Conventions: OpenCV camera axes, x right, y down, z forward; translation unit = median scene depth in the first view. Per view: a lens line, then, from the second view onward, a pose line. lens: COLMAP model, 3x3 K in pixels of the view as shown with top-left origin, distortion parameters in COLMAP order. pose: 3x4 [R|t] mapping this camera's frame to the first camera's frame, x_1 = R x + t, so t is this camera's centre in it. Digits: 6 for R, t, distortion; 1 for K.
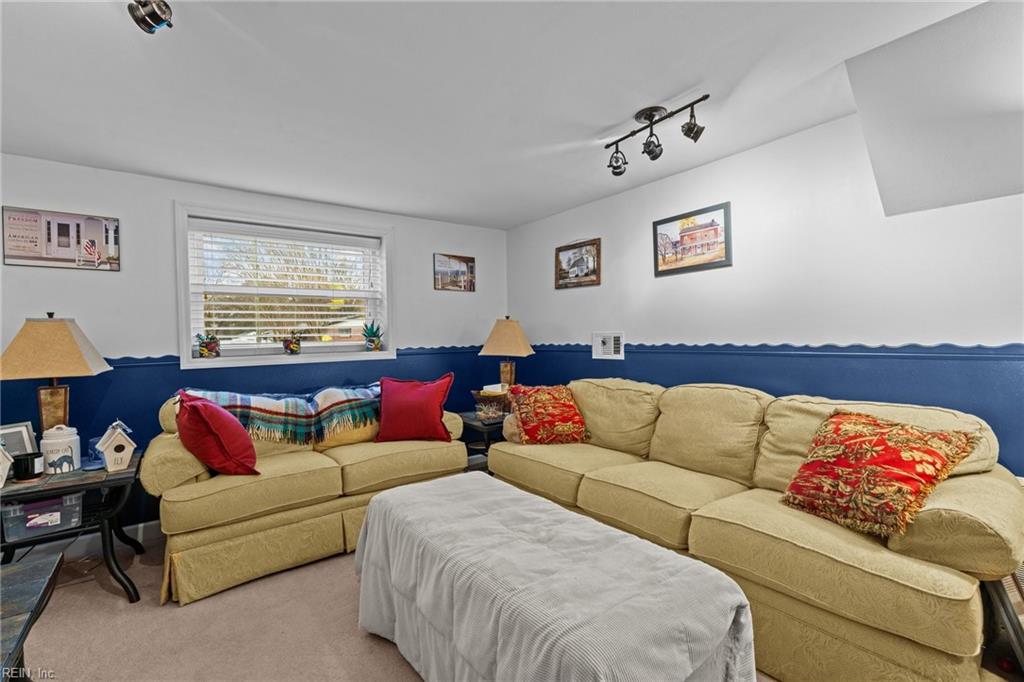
lens RADIAL K [[457.6, 0, 511.4], [0, 457.6, 336.0], [0, 0, 1]] dist [-0.002720, 0.000128]
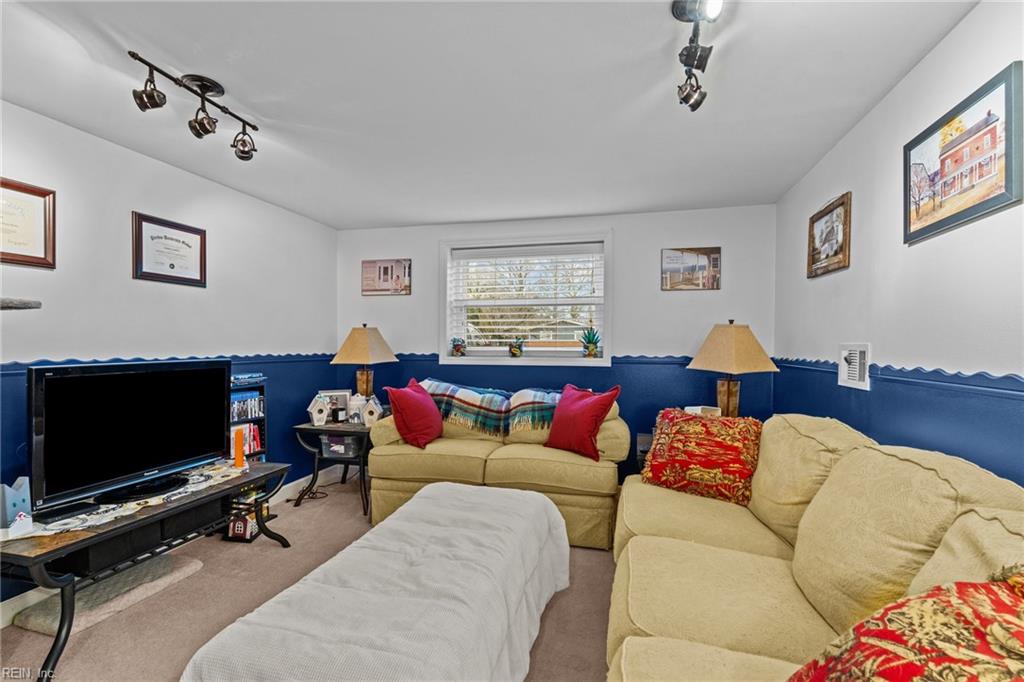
lens RADIAL K [[471.0, 0, 511.7], [0, 471.0, 345.6], [0, 0, 1]] dist [-0.000103, 0.000364]
pose [[0.622578, 0.025359, -0.782147, 0.487495], [-0.016863, 0.999677, 0.018988, -0.011983], [0.782376, 0.001368, 0.622805, 0.289947]]
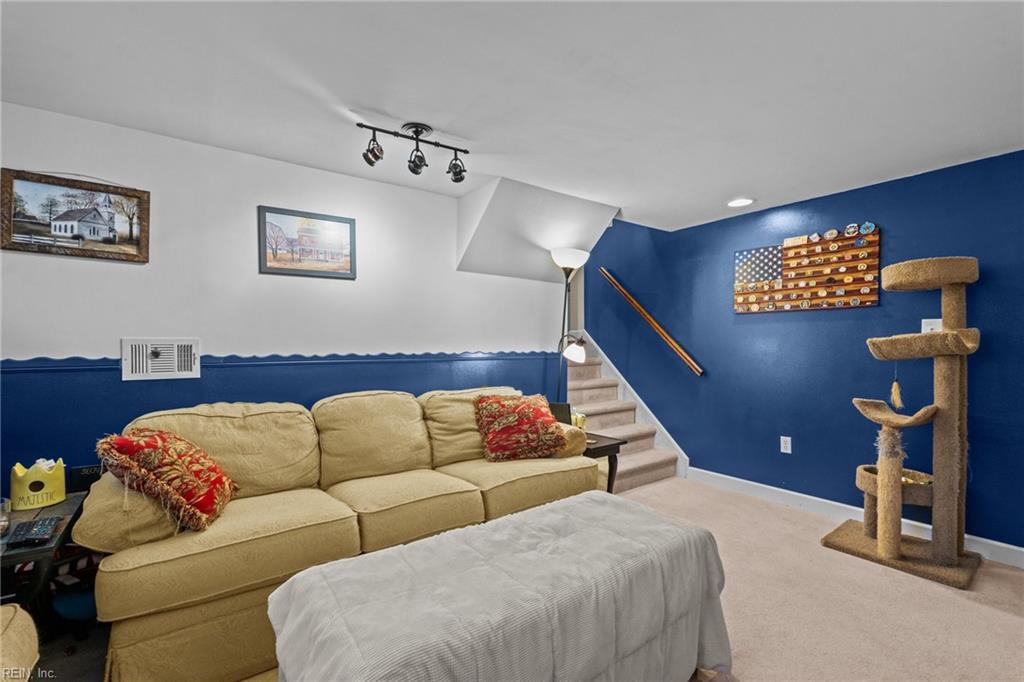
lens RADIAL K [[456.1, 0, 512.0], [0, 456.1, 341.0], [0, 0, 1]] dist [-0.000340, 0.000109]
pose [[0.003228, 0.022618, 0.999739, -0.521147], [-0.003739, 0.999737, -0.022606, 0.009841], [-0.999988, -0.003665, 0.003312, 0.573523]]
